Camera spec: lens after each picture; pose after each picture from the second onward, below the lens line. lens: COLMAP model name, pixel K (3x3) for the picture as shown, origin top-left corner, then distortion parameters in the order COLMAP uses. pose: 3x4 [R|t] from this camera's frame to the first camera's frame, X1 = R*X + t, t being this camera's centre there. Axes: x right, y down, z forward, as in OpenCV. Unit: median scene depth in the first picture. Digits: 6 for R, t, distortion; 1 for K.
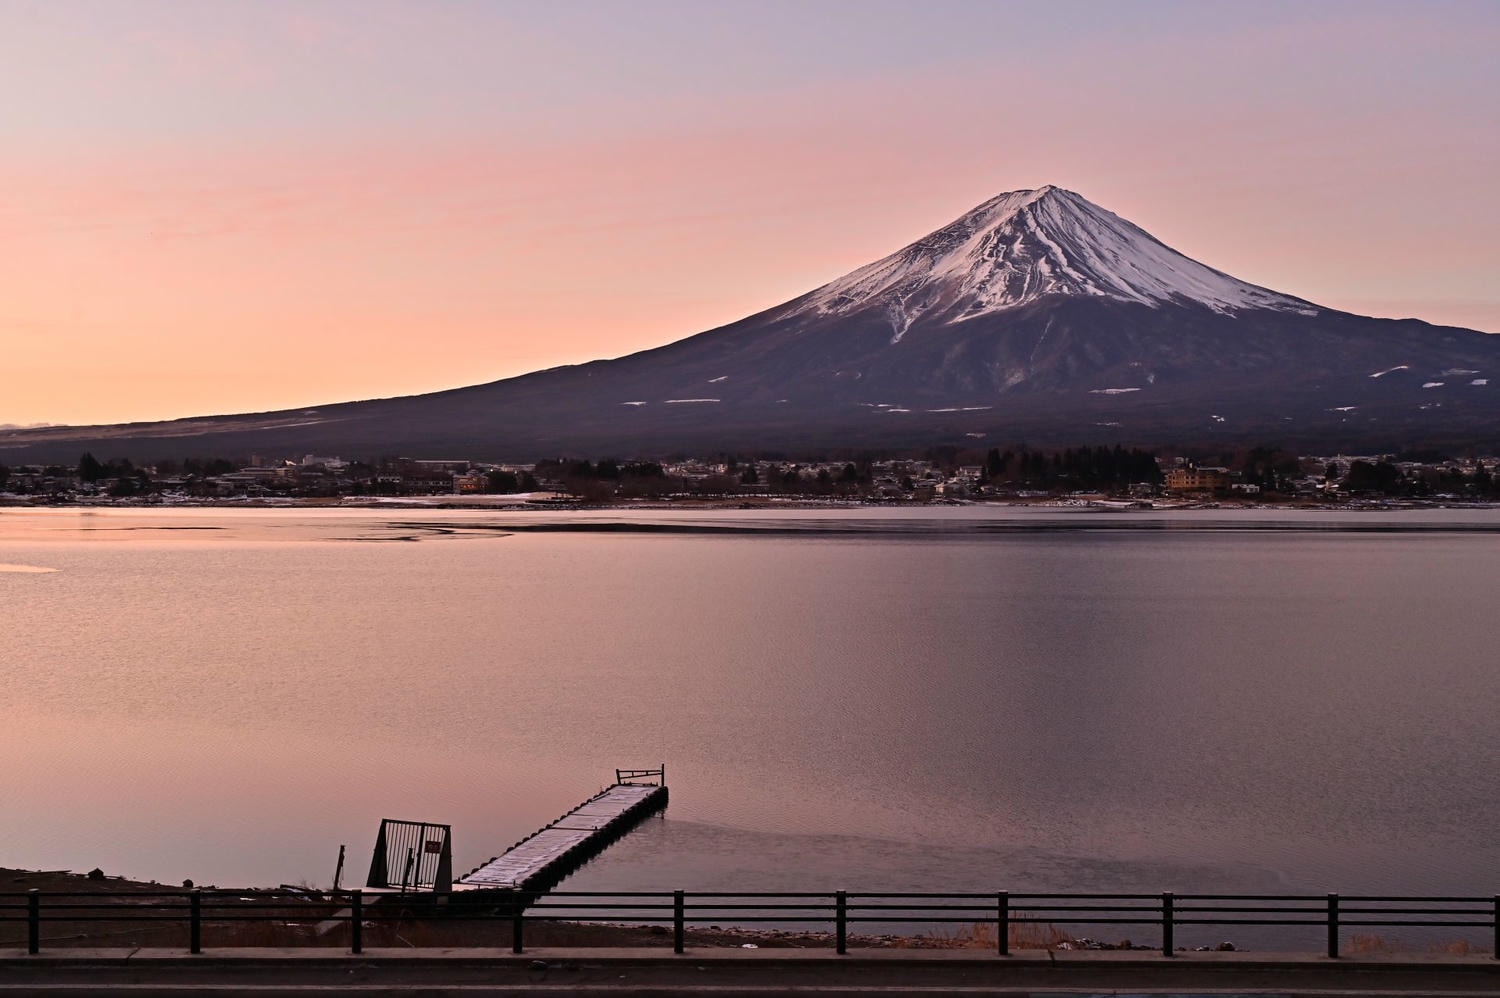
lens RADIAL K [[1793.7, 0, 750.8], [0, 1793.7, 496.3], [0, 0, 1]] dist [-0.001890, 0.000000]
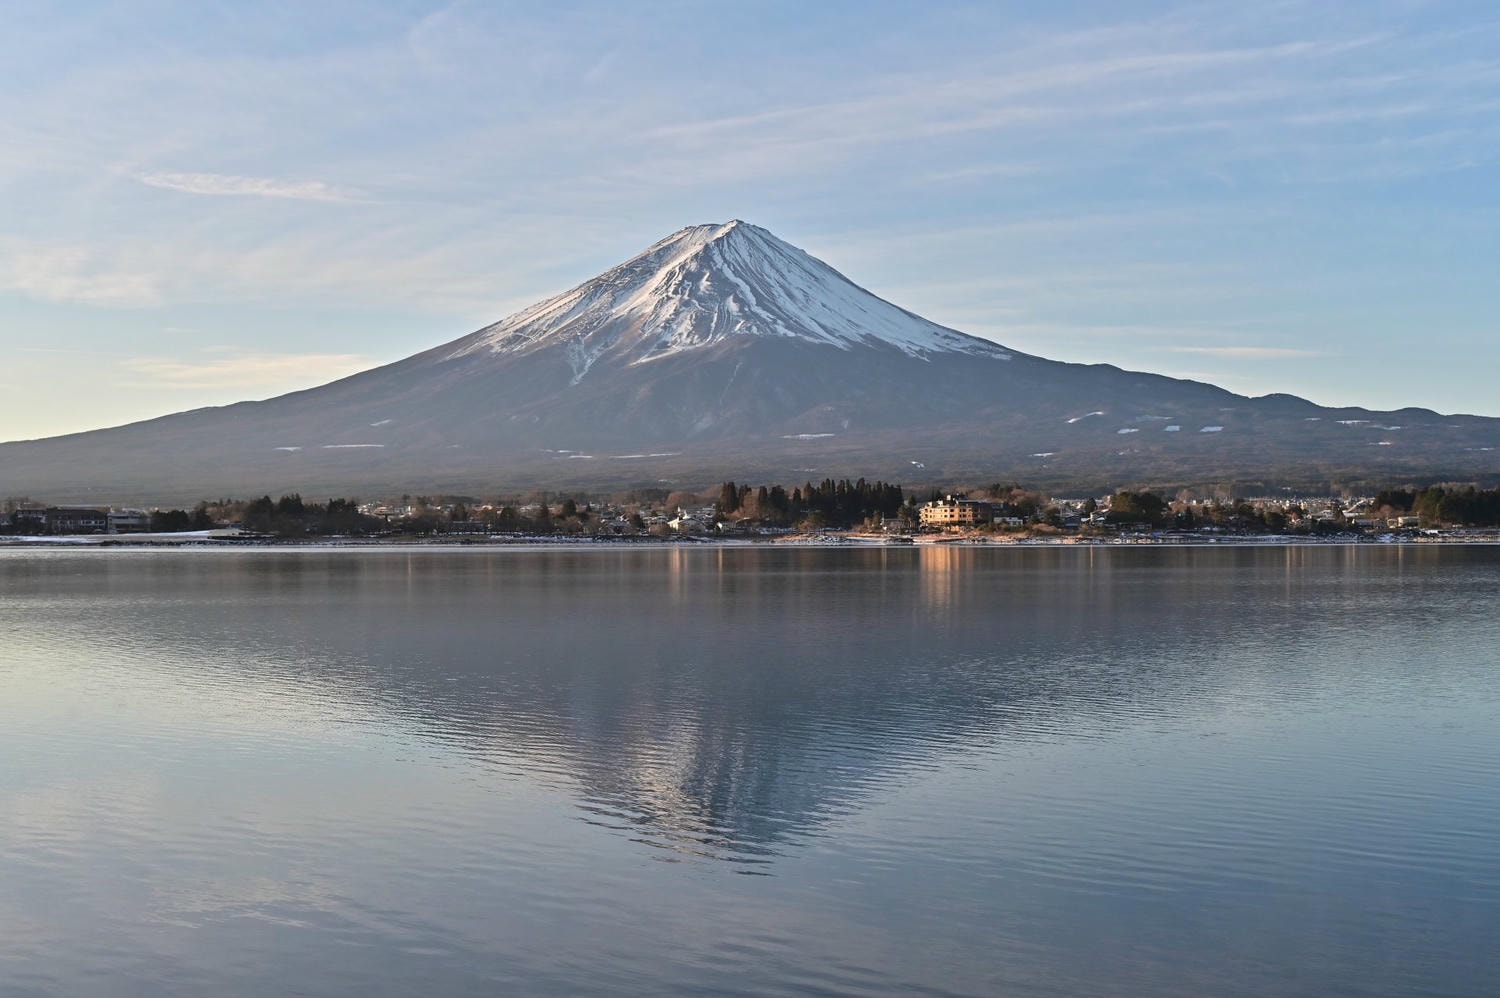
lens RADIAL K [[1921.5, 0, 752.0], [0, 1921.5, 495.8], [0, 0, 1]] dist [-0.000098, 0.000000]
pose [[0.984681, -0.002398, 0.174350, -0.002753], [0.007467, 0.999568, -0.028422, 0.000984], [-0.174207, 0.029289, 0.984273, 0.005215]]
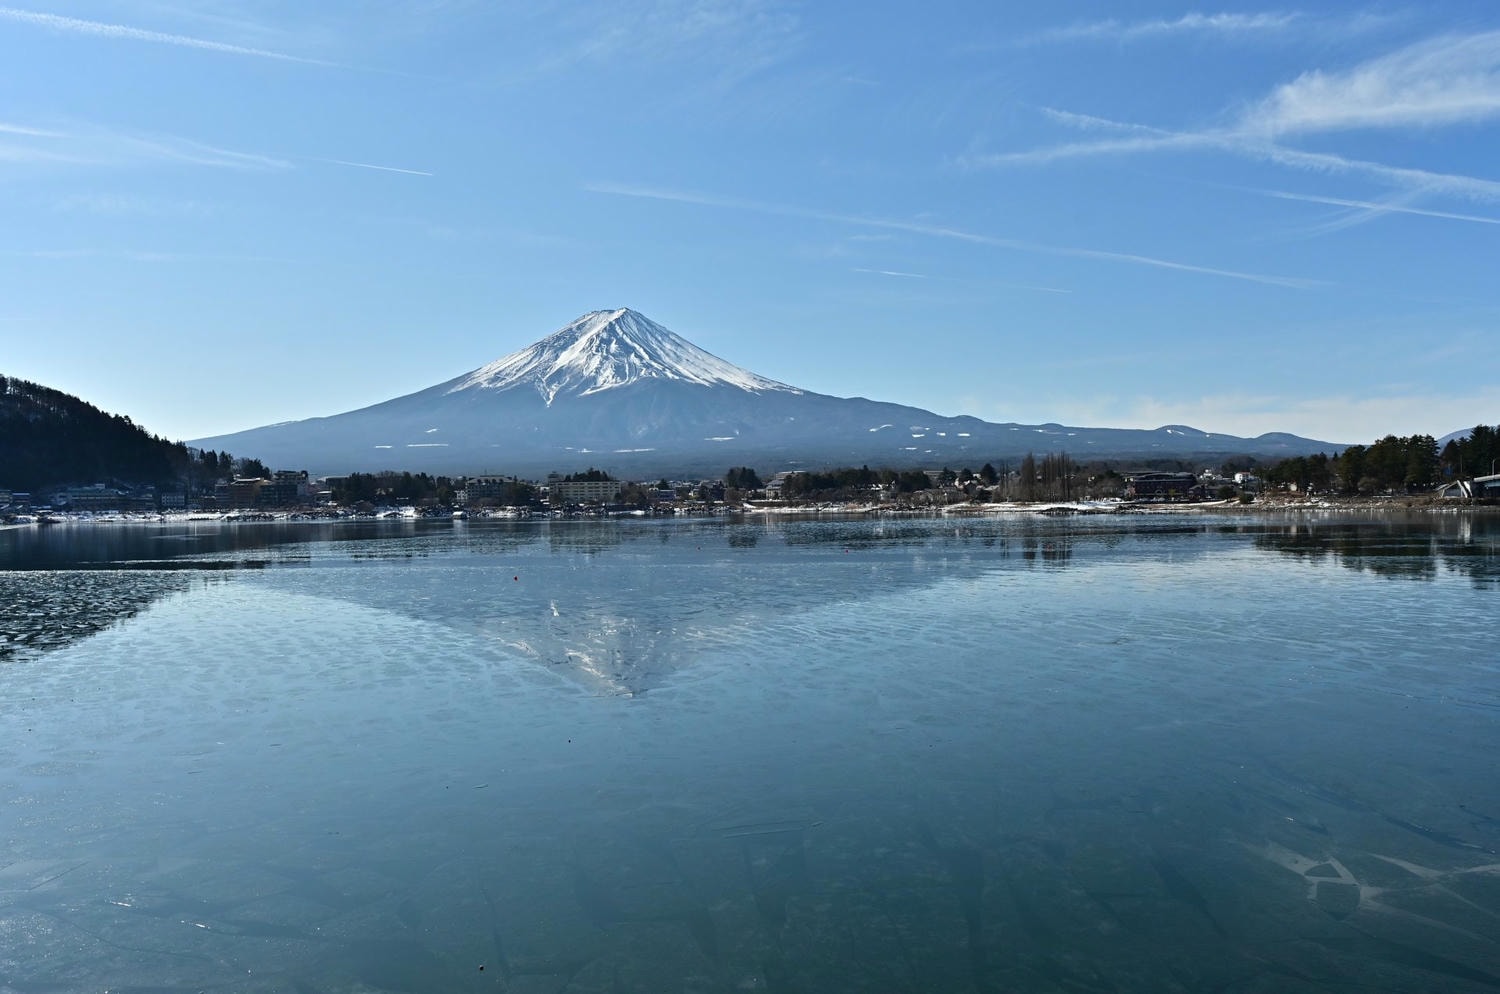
lens RADIAL K [[1041.0, 0, 749.4], [0, 1041.0, 502.3], [0, 0, 1]] dist [0.001717, 0.004496]
pose [[0.914953, -0.021736, 0.402974, -0.105736], [0.025225, 0.999676, -0.003352, -0.001773], [-0.402770, 0.013232, 0.915205, 0.156113]]
